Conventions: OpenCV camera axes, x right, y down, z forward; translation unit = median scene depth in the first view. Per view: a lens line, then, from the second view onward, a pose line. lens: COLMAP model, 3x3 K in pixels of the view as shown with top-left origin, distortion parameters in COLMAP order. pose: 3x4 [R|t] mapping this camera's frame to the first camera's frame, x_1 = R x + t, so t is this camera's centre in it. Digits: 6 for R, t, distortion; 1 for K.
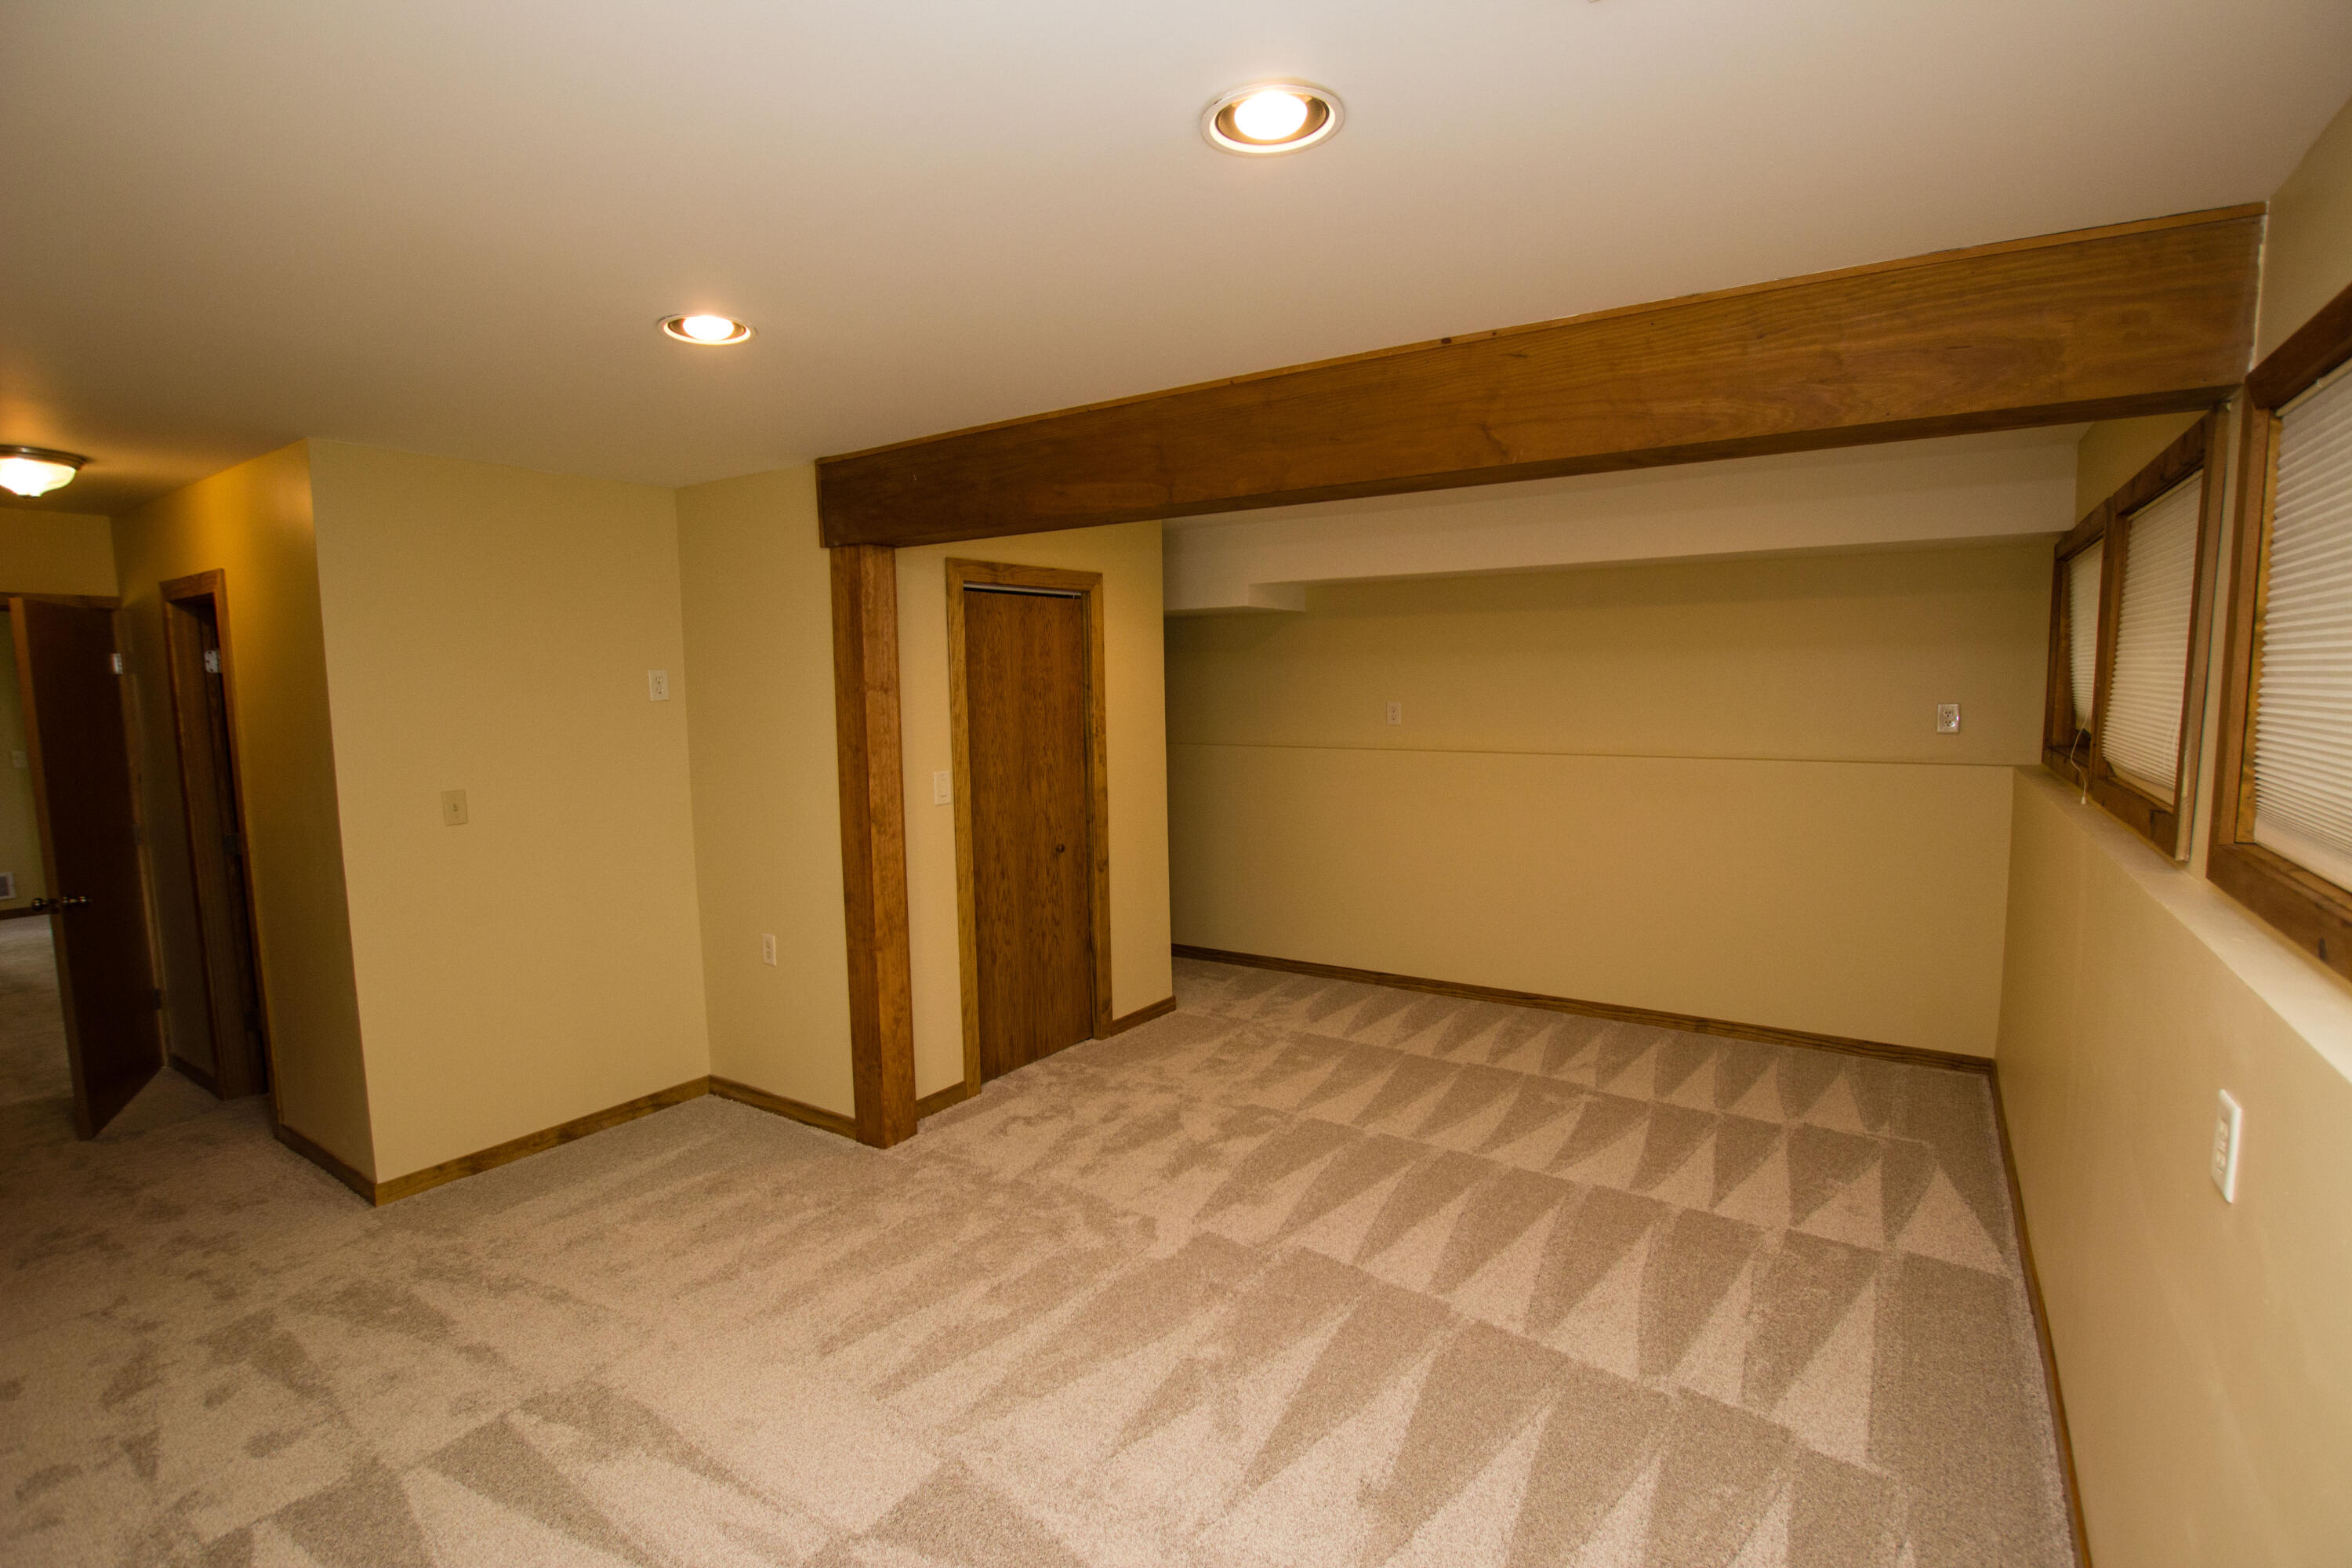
lens RADIAL K [[1076.3, 0, 1176.0], [0, 1076.3, 784.0], [0, 0, 1]] dist [-0.046089, 0.000585]
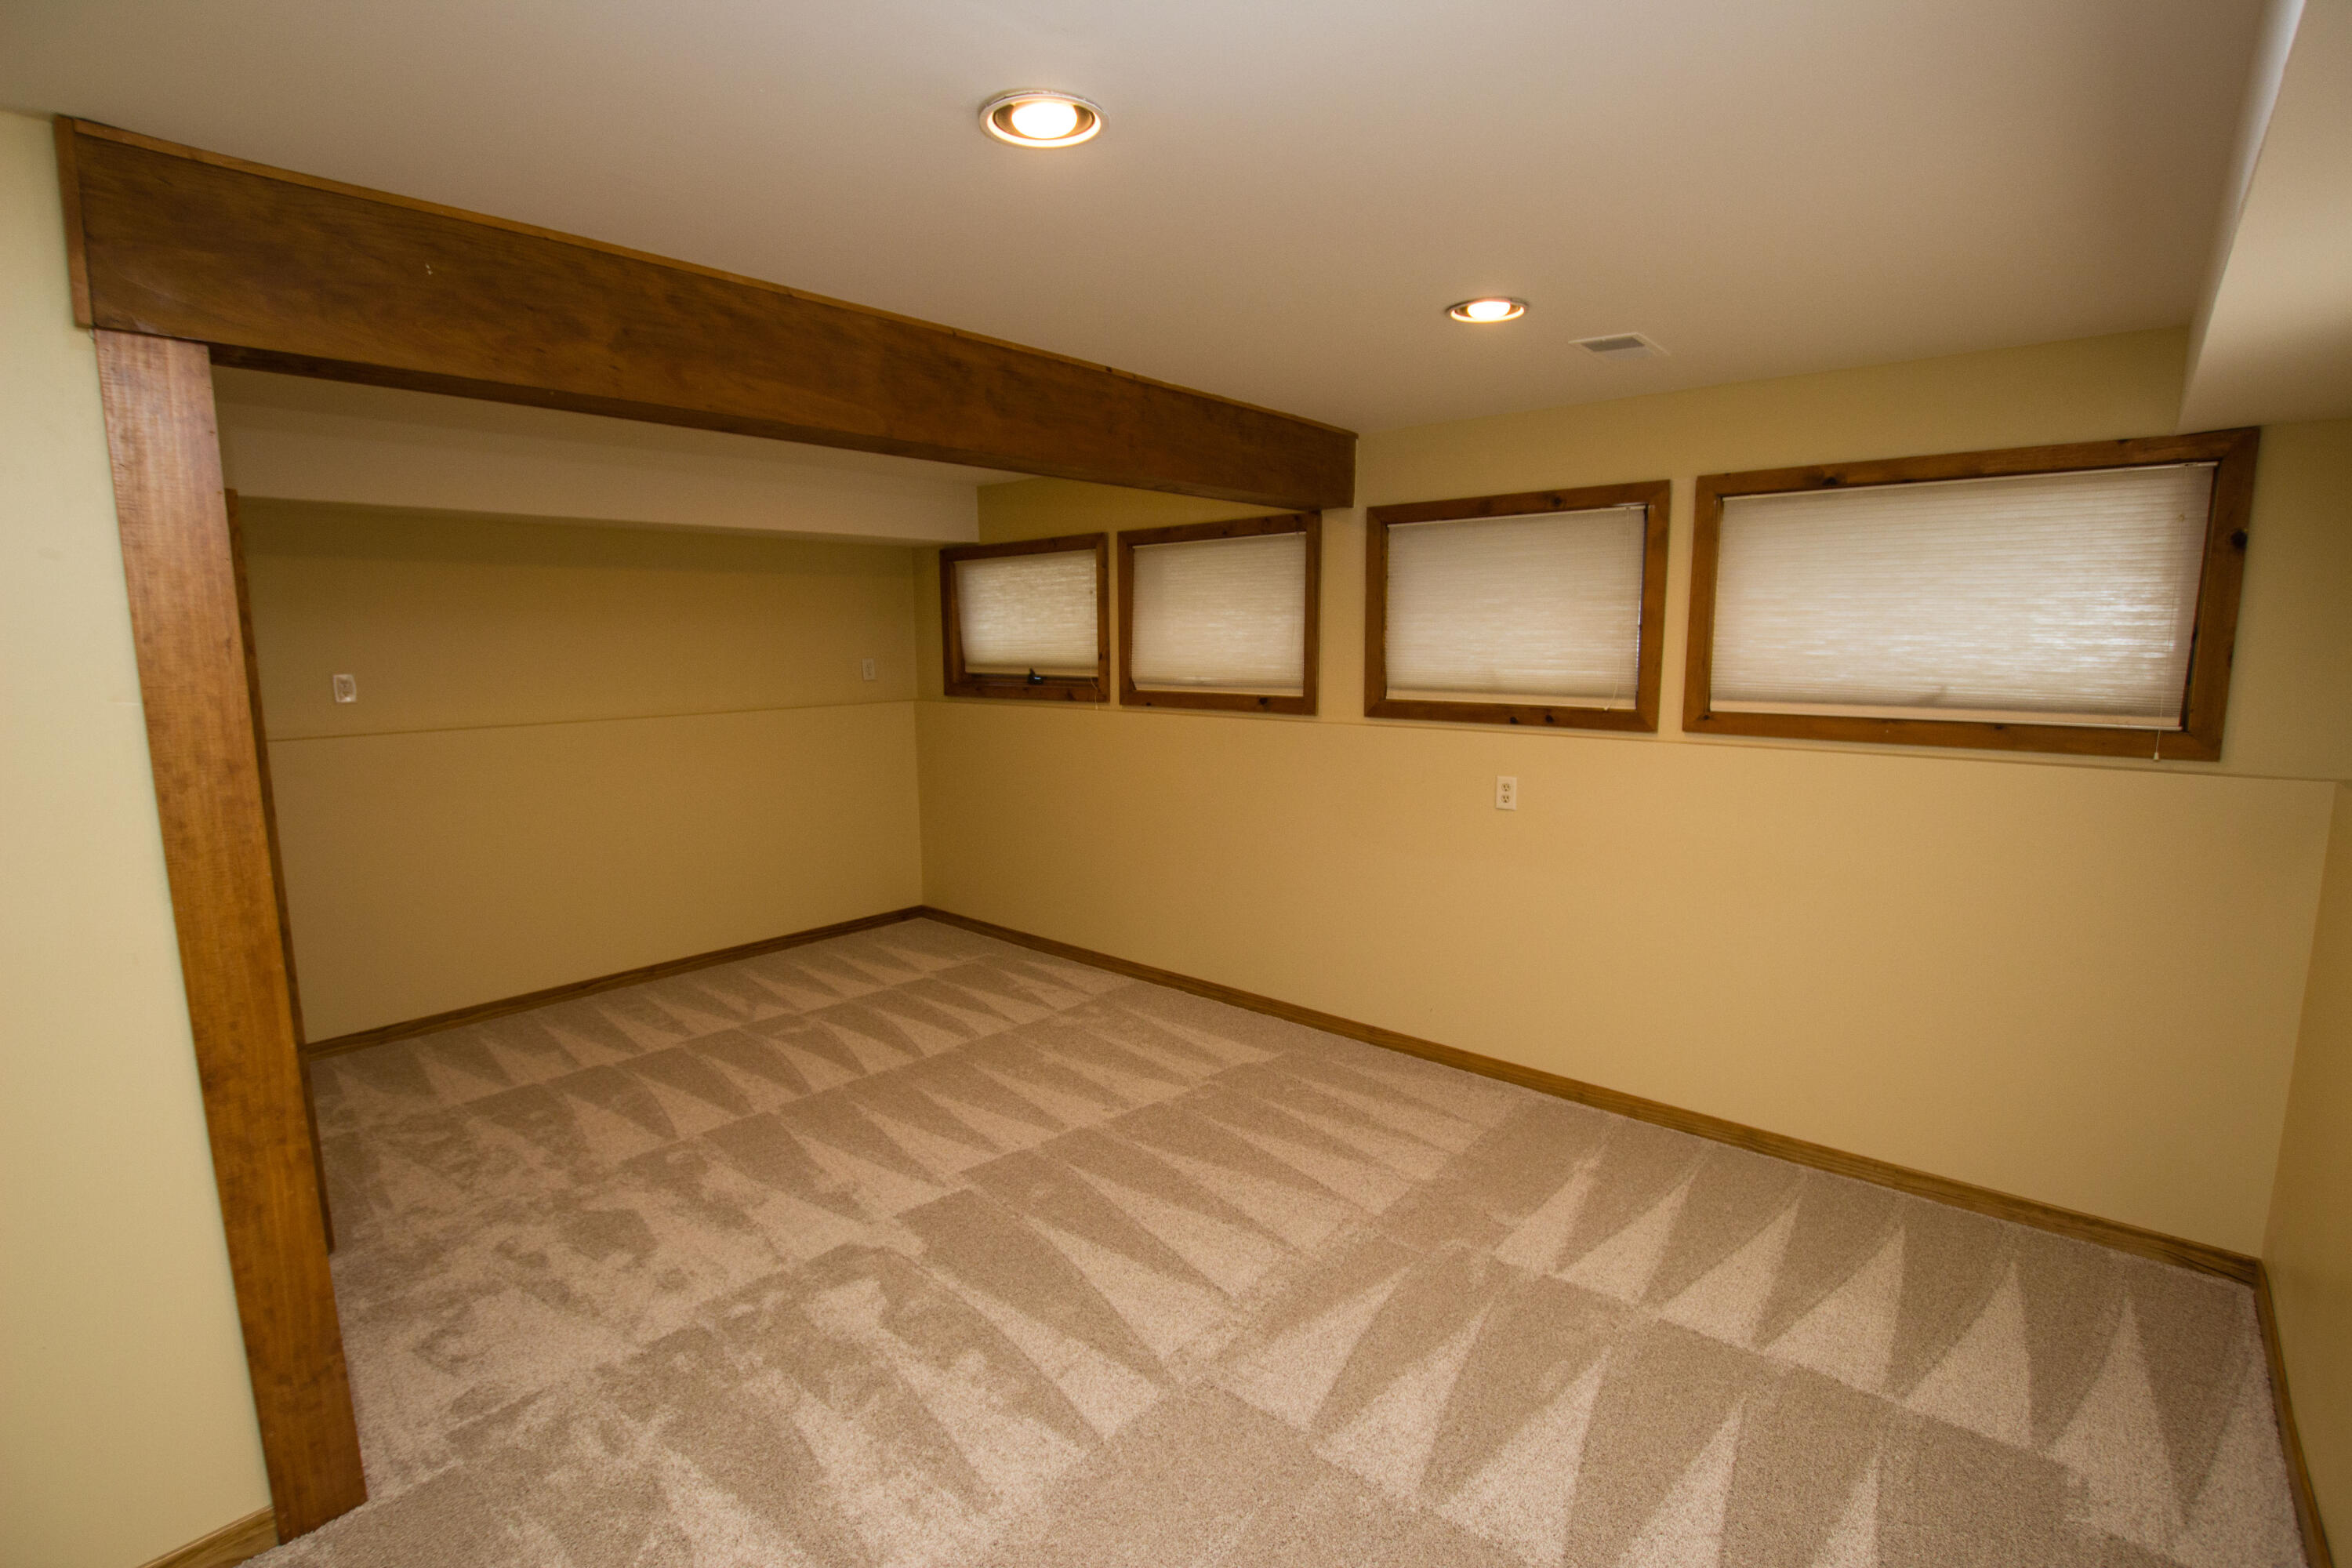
lens RADIAL K [[1076.3, 0, 1176.0], [0, 1076.3, 784.0], [0, 0, 1]] dist [-0.046089, 0.000585]
pose [[0.125717, -0.119941, 0.984789, -0.668128], [0.099234, 0.989206, 0.107811, -0.029966], [-0.987091, 0.084171, 0.136262, 0.481796]]
